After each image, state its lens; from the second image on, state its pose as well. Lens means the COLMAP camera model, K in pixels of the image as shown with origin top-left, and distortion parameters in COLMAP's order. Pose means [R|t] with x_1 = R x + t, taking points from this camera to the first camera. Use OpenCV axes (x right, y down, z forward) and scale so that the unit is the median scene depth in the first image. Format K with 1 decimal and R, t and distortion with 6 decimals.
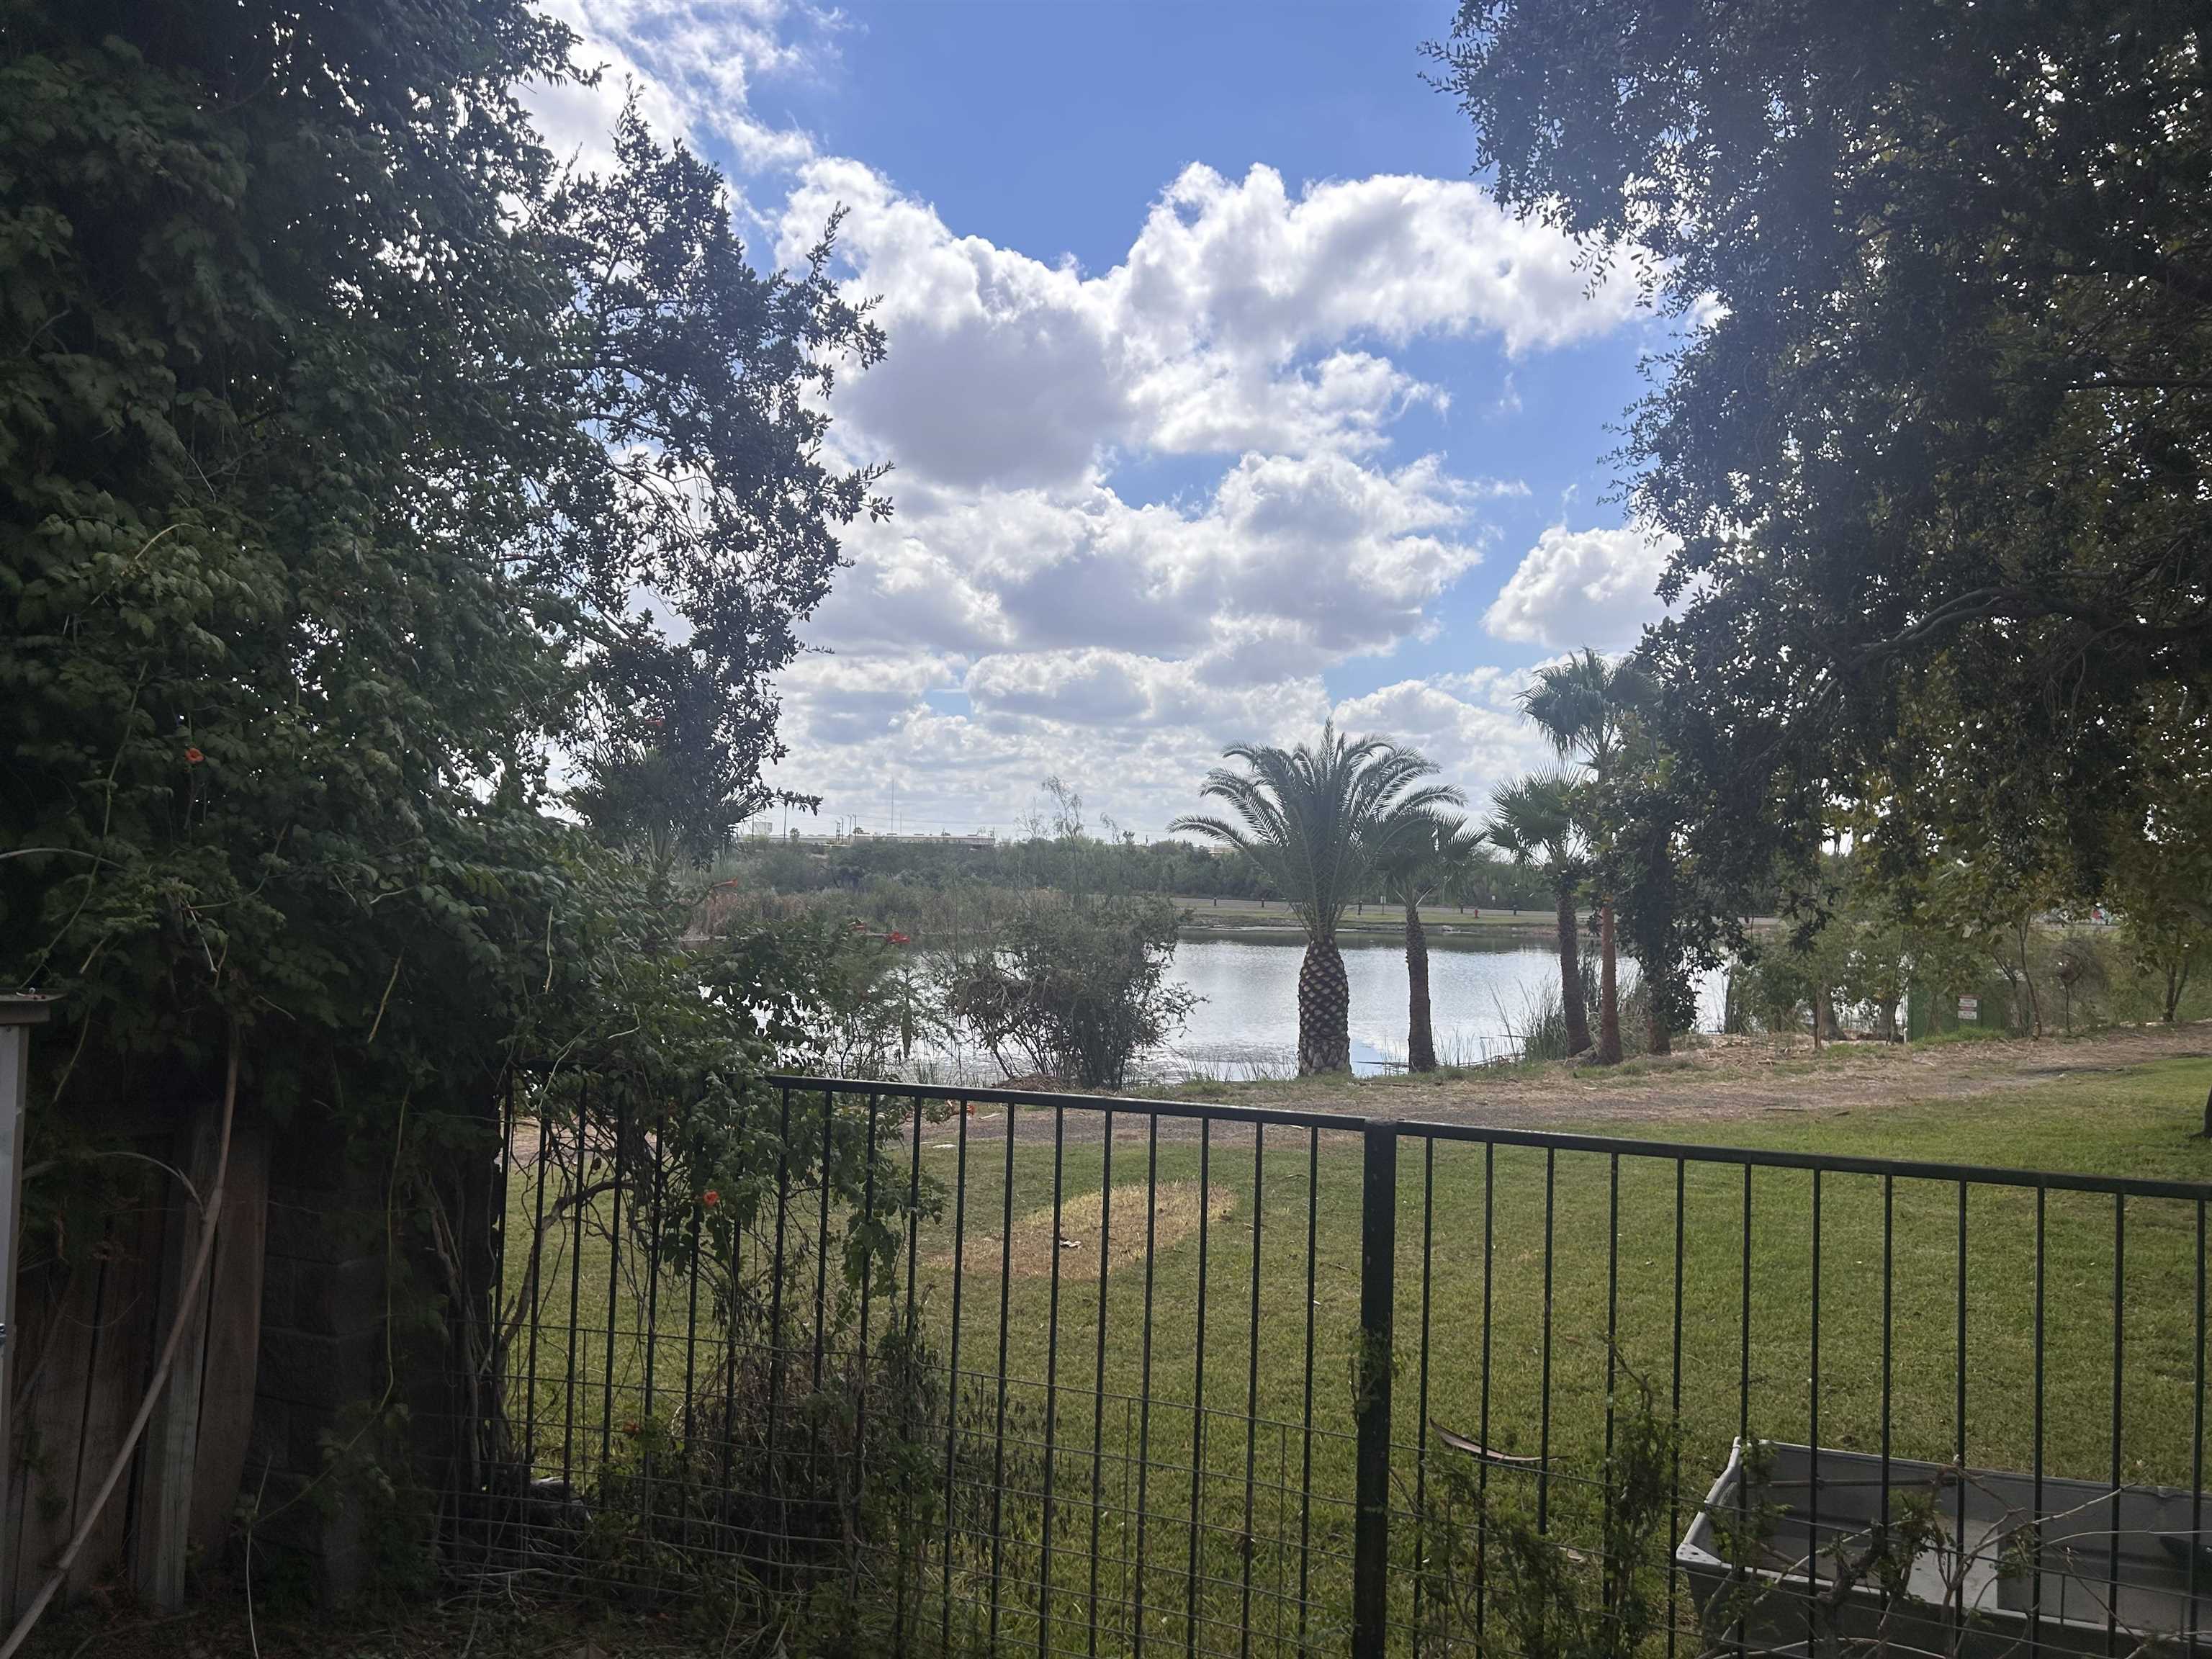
lens RADIAL K [[1672.1, 0, 1066.1], [0, 1672.1, 838.5], [0, 0, 1]] dist [0.034313, -0.036025]
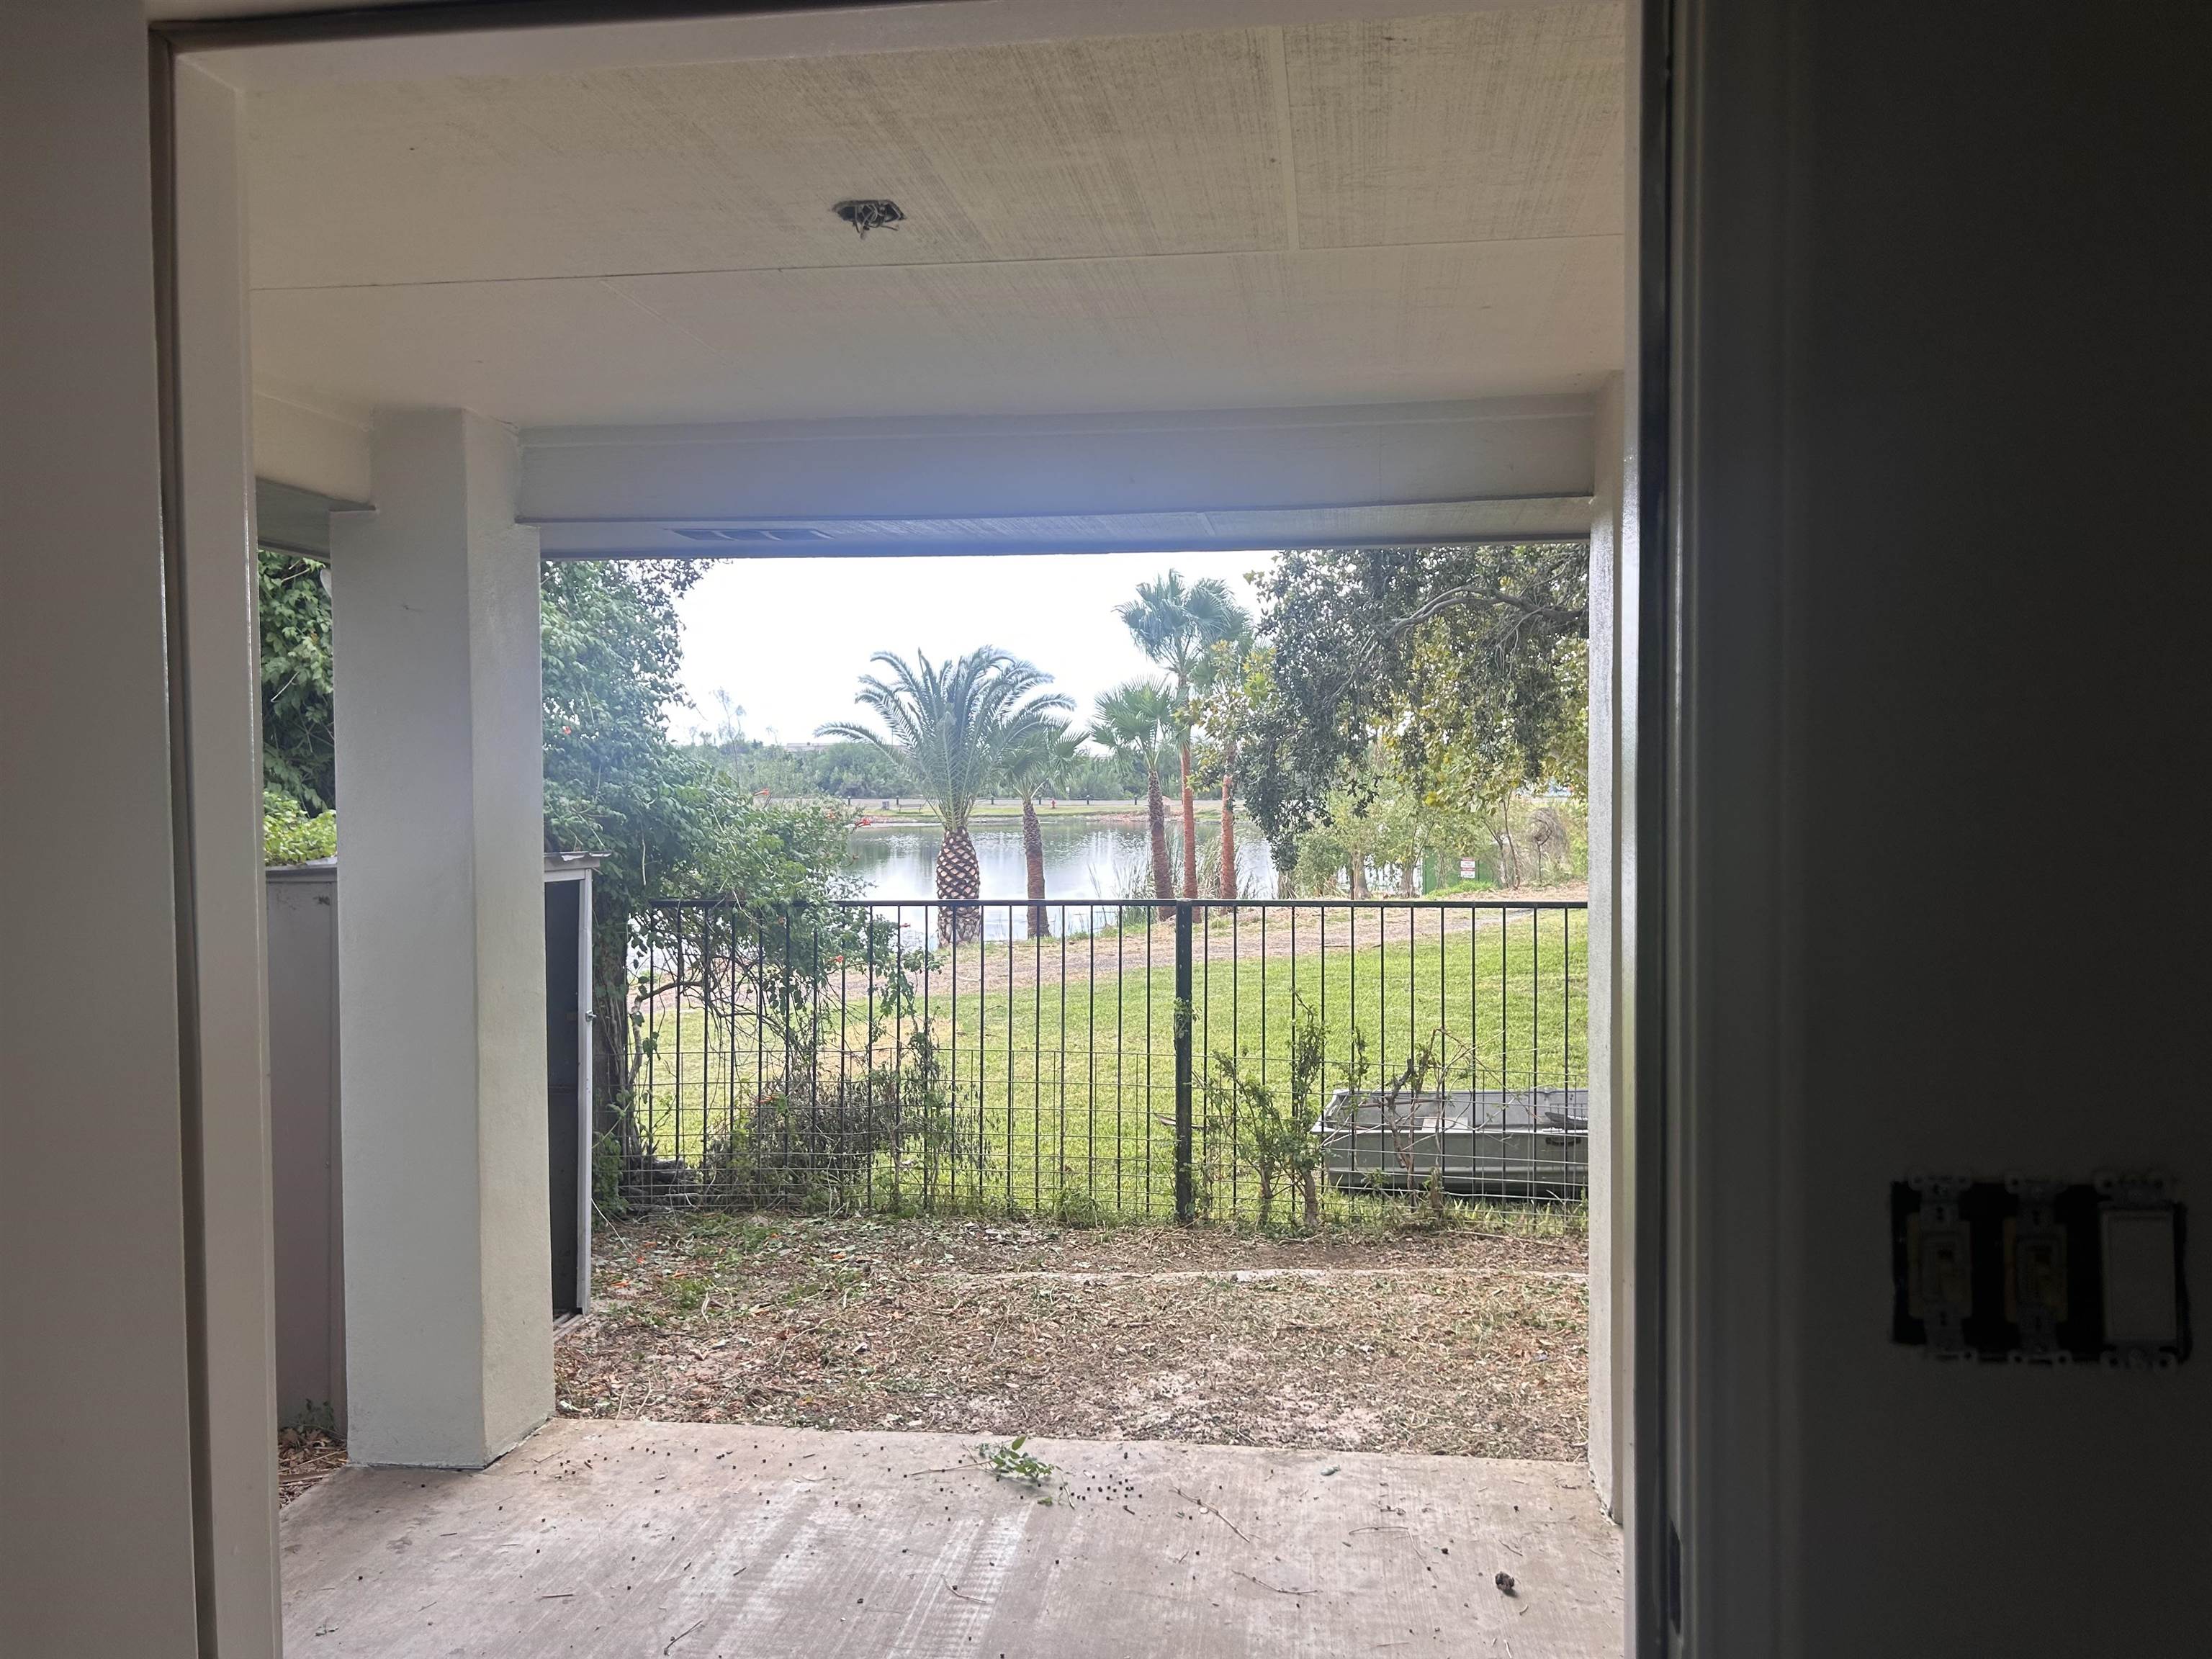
lens RADIAL K [[1672.1, 0, 1103.9], [0, 1672.1, 827.4], [0, 0, 1]] dist [0.034313, -0.036025]
pose [[0.961890, -0.033316, 0.271400, -0.059203], [0.018355, 0.998178, 0.057478, -0.004936], [-0.272820, -0.050306, 0.960749, -0.119690]]
